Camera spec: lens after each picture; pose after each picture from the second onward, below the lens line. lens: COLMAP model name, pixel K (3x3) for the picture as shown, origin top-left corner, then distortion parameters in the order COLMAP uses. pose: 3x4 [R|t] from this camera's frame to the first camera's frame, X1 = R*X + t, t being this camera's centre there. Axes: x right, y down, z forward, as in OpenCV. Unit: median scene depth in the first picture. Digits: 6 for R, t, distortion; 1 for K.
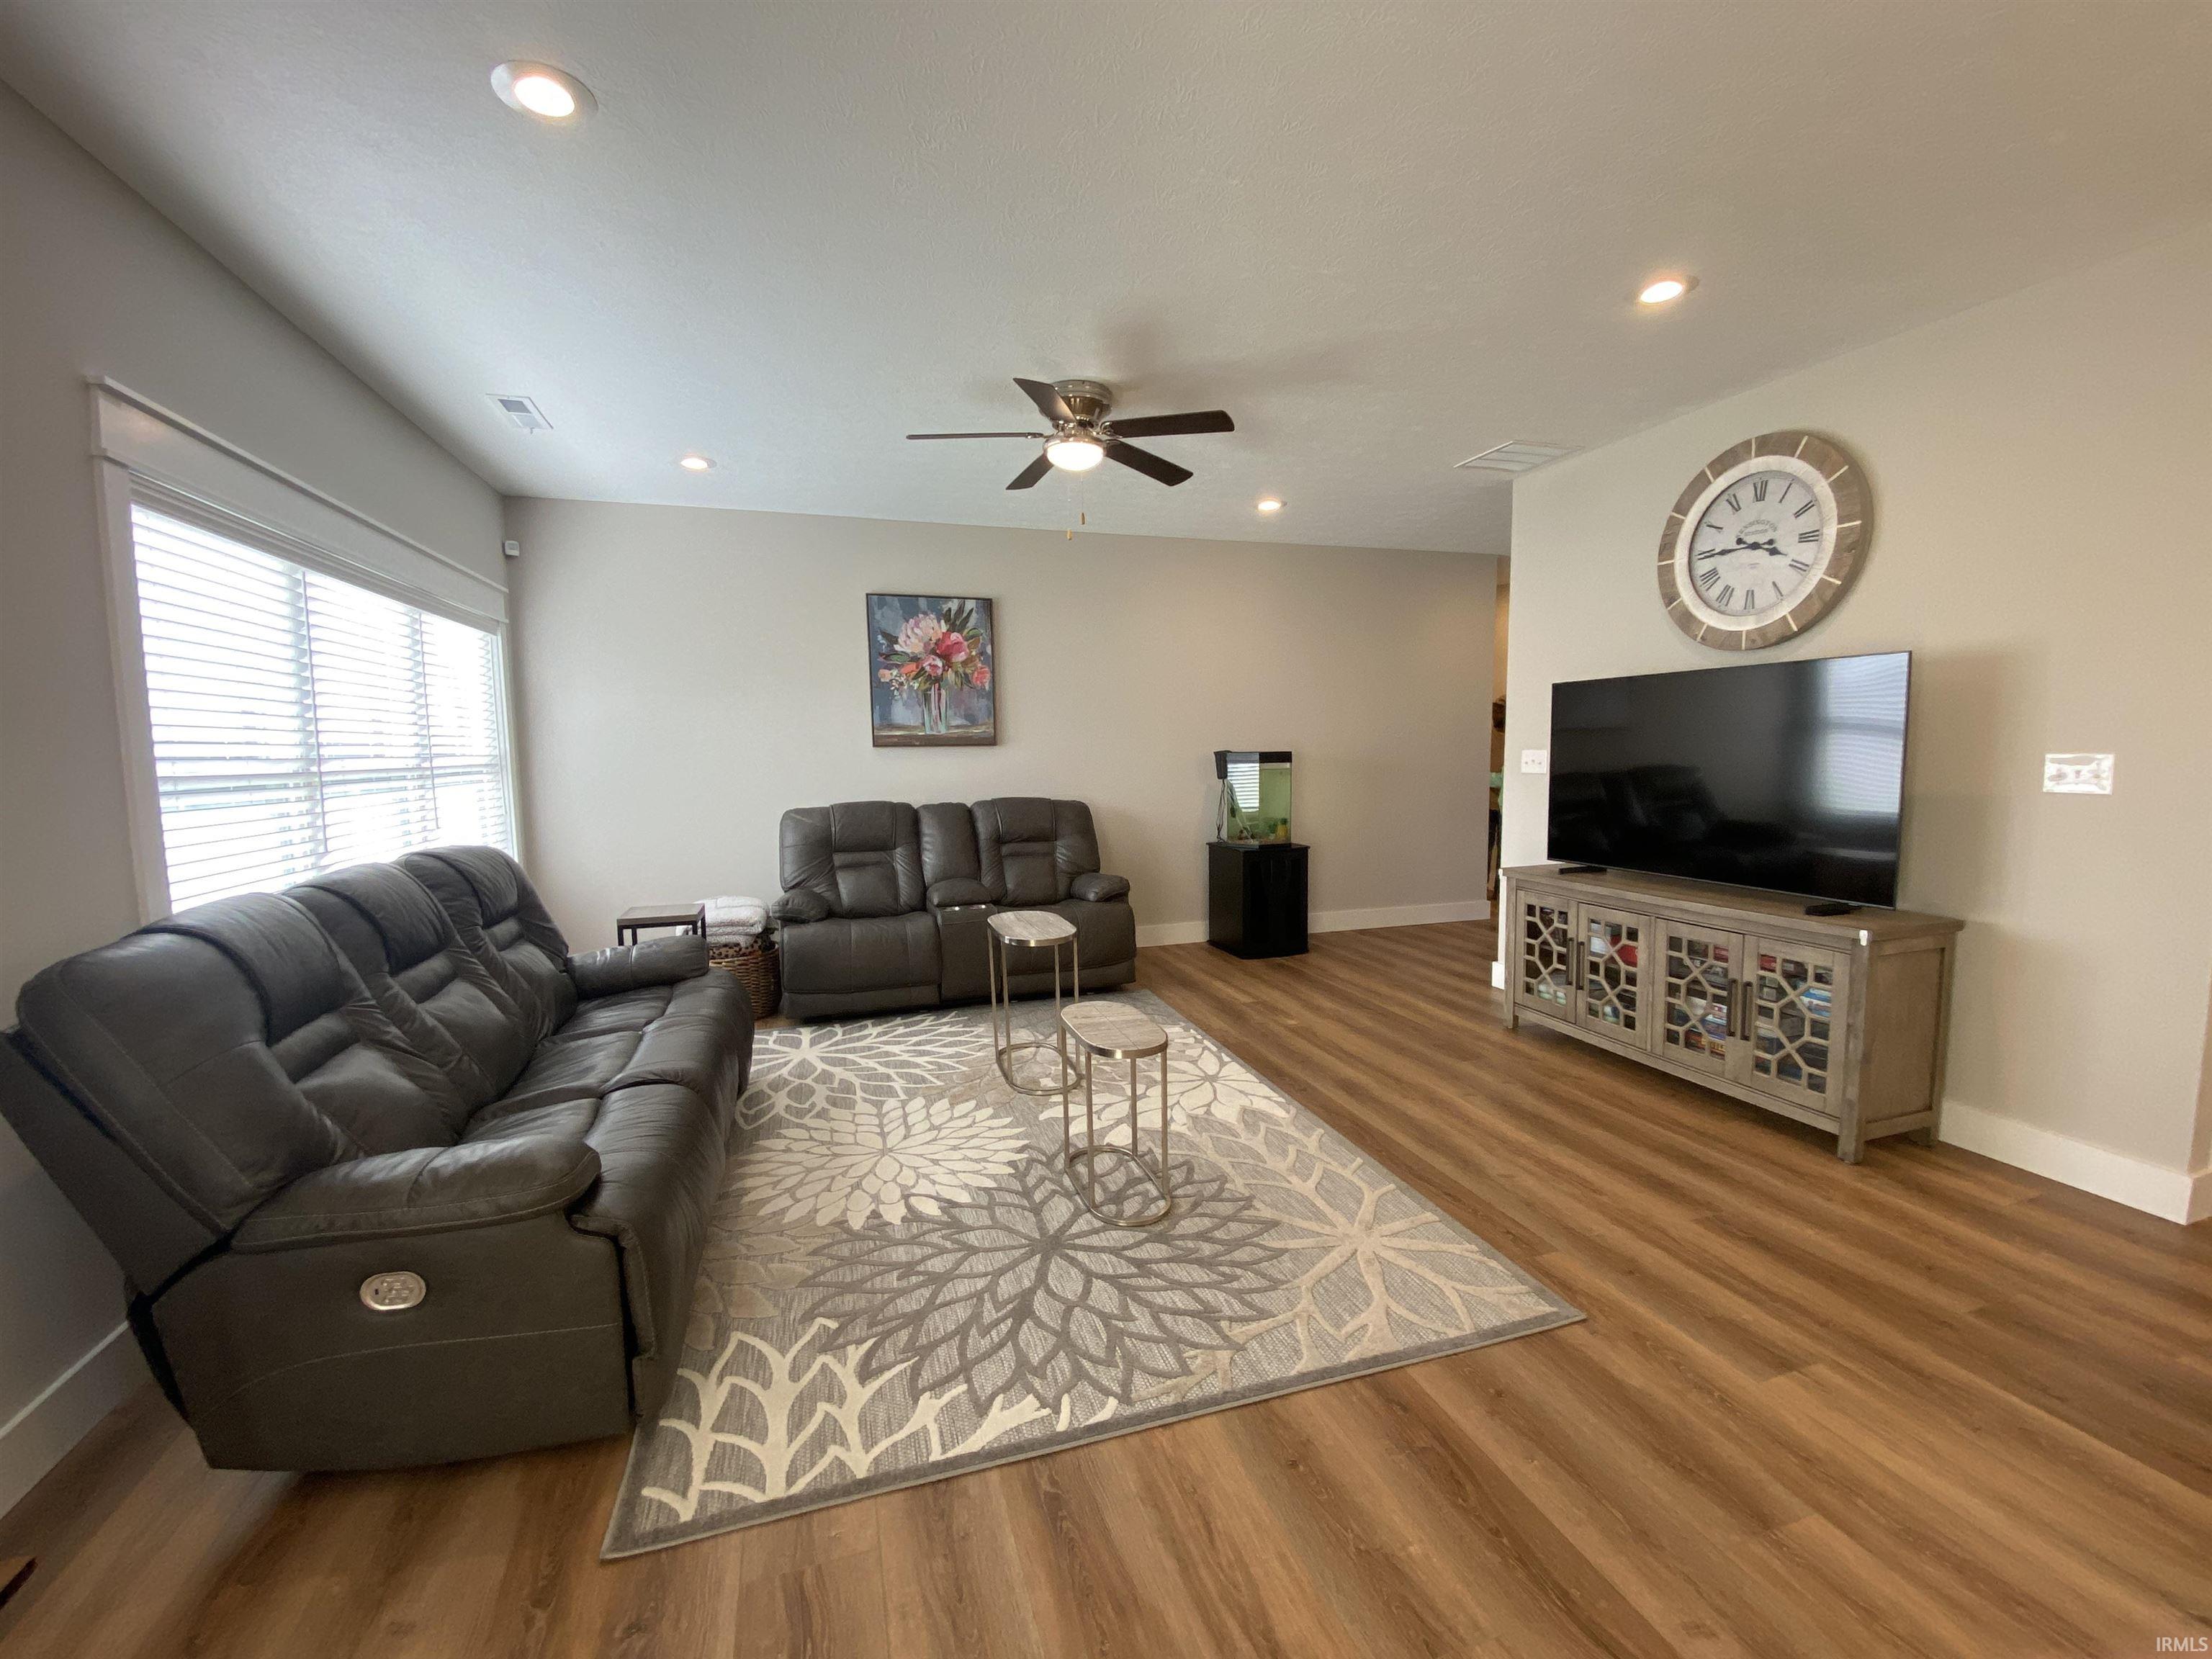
lens RADIAL K [[889.2, 0, 1106.7], [0, 889.2, 833.1], [0, 0, 1]] dist [0.017132, -0.020410]
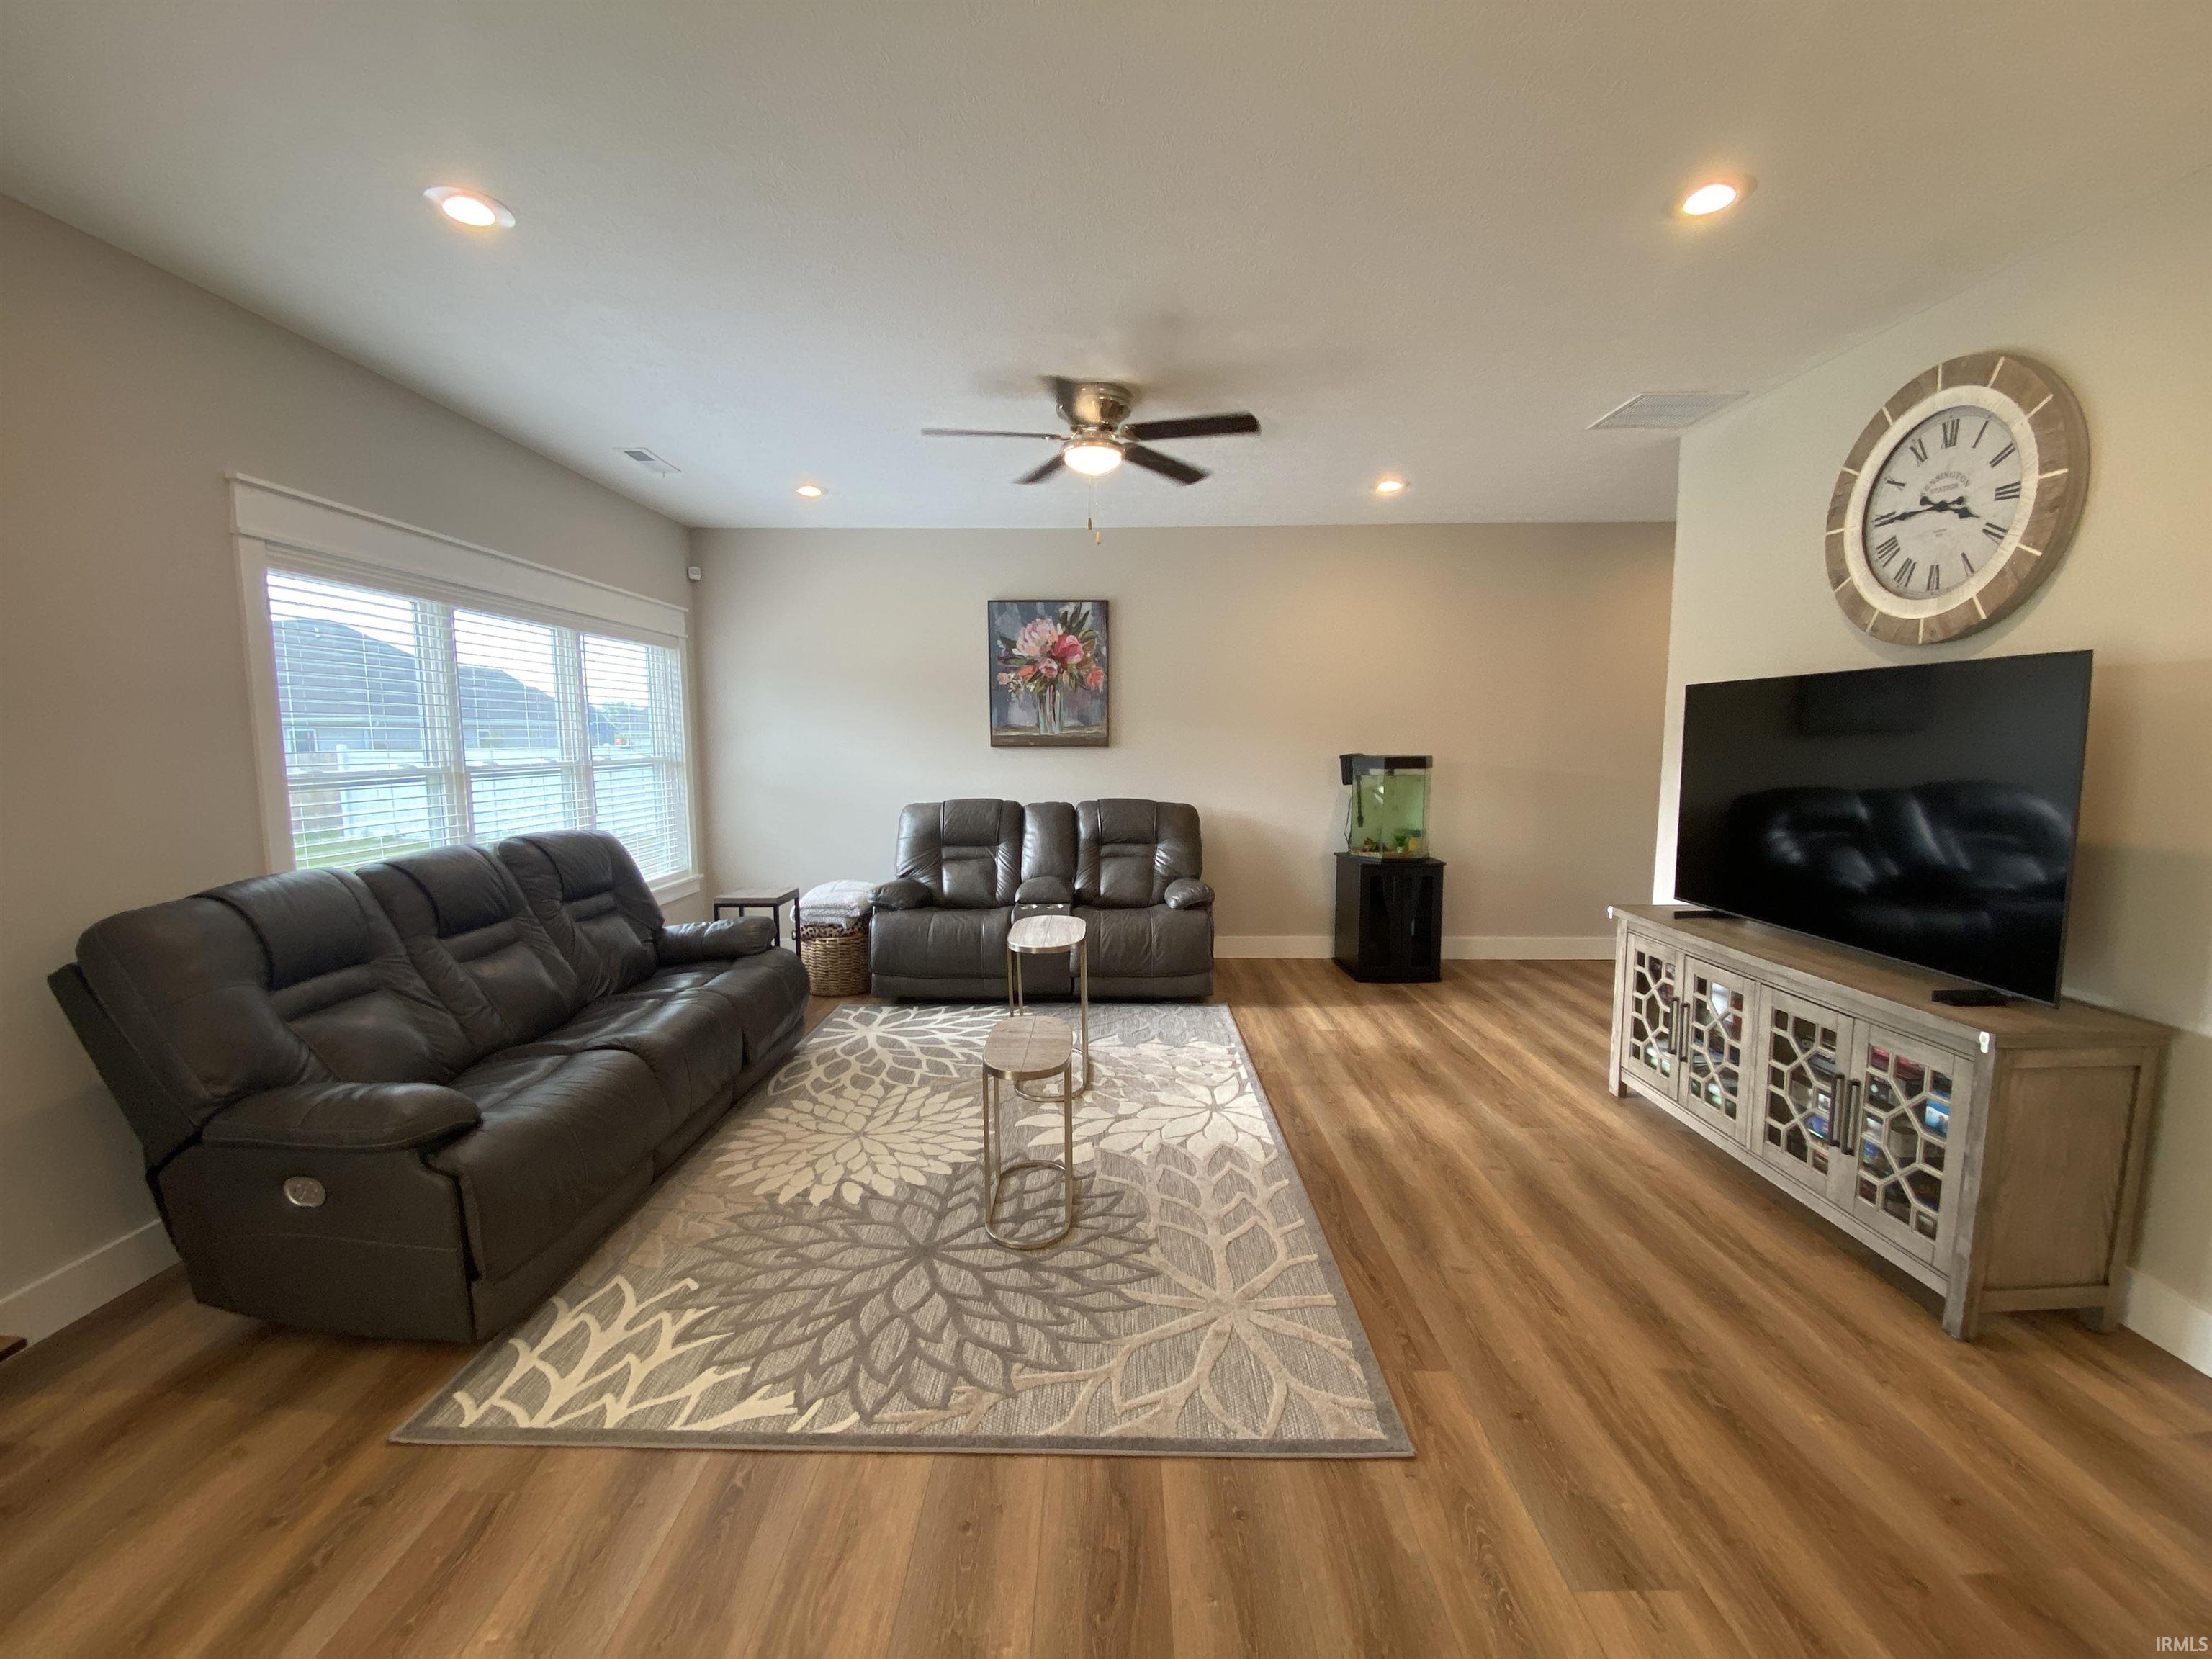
lens RADIAL K [[889.2, 0, 1106.7], [0, 889.2, 833.1], [0, 0, 1]] dist [0.017132, -0.020410]
pose [[0.950963, 0.044136, -0.306141, 0.313498], [-0.040371, 0.999011, 0.018623, -0.032289], [0.306660, -0.005351, 0.951804, 0.069560]]
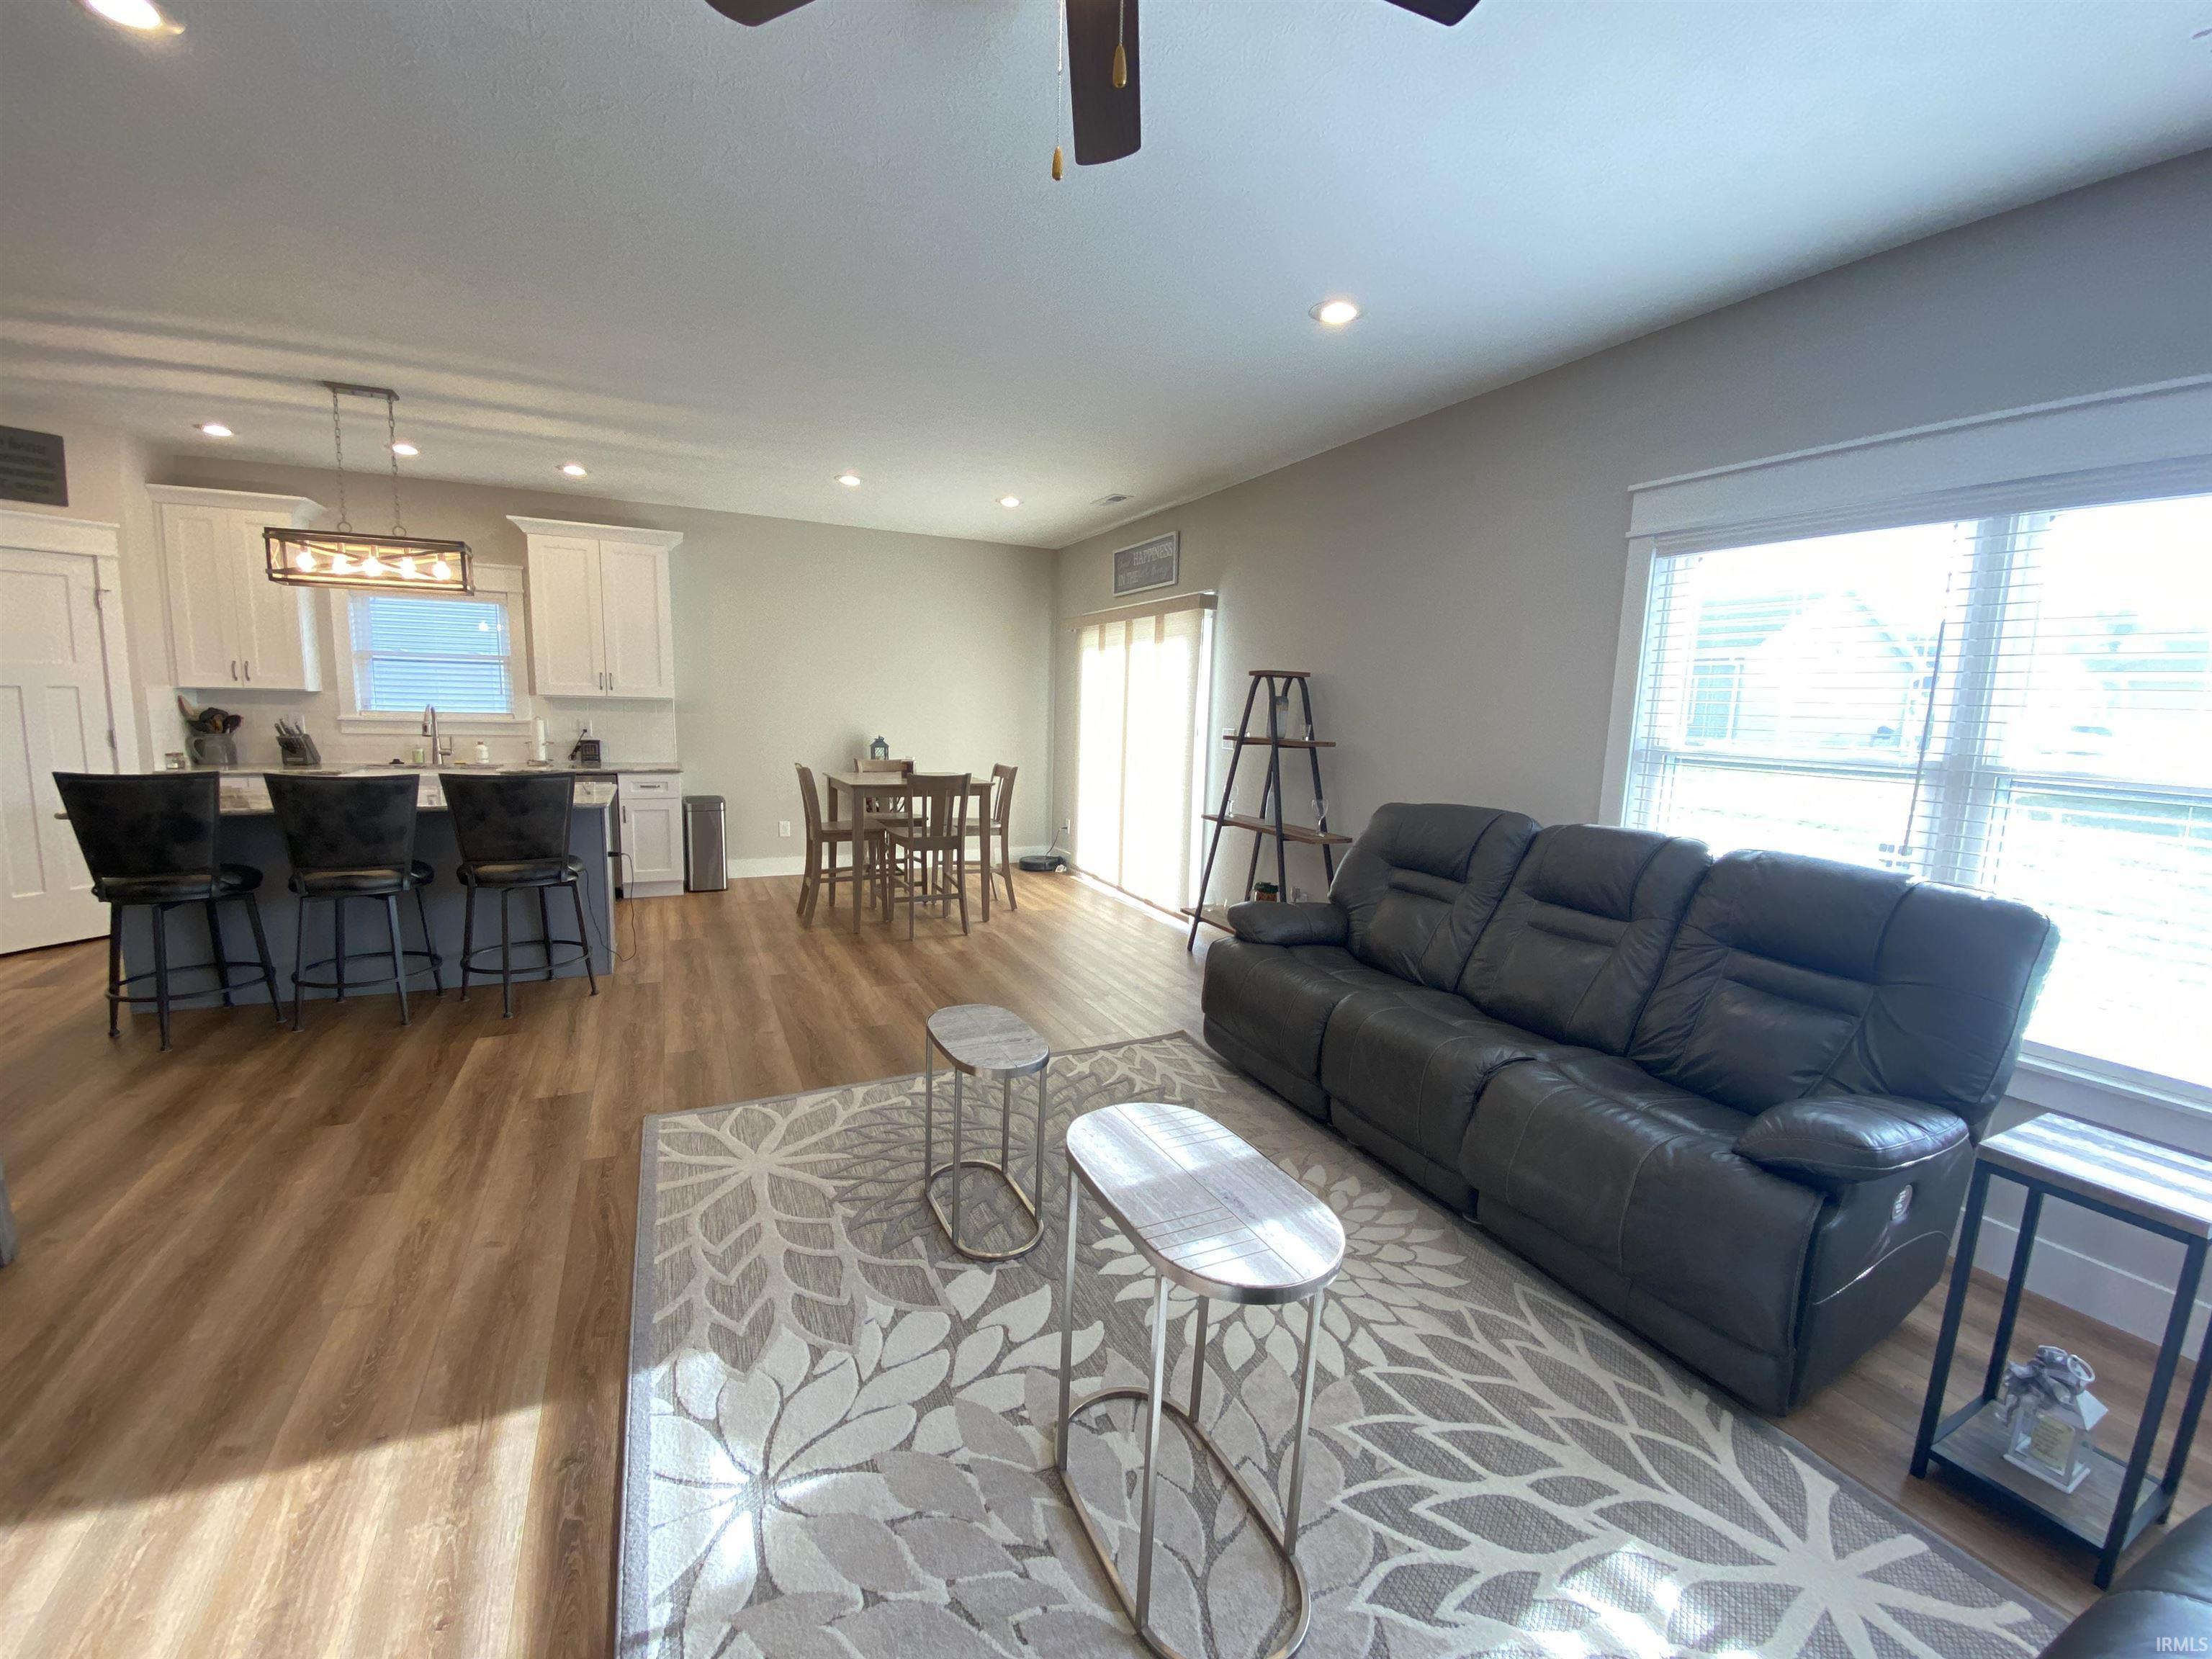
lens RADIAL K [[889.2, 0, 1106.7], [0, 889.2, 833.1], [0, 0, 1]] dist [0.017132, -0.020410]
pose [[-0.989546, 0.005502, -0.144113, 0.009375], [-0.029552, 0.970332, 0.239965, -0.161415], [0.141157, 0.241715, -0.960025, 1.497753]]
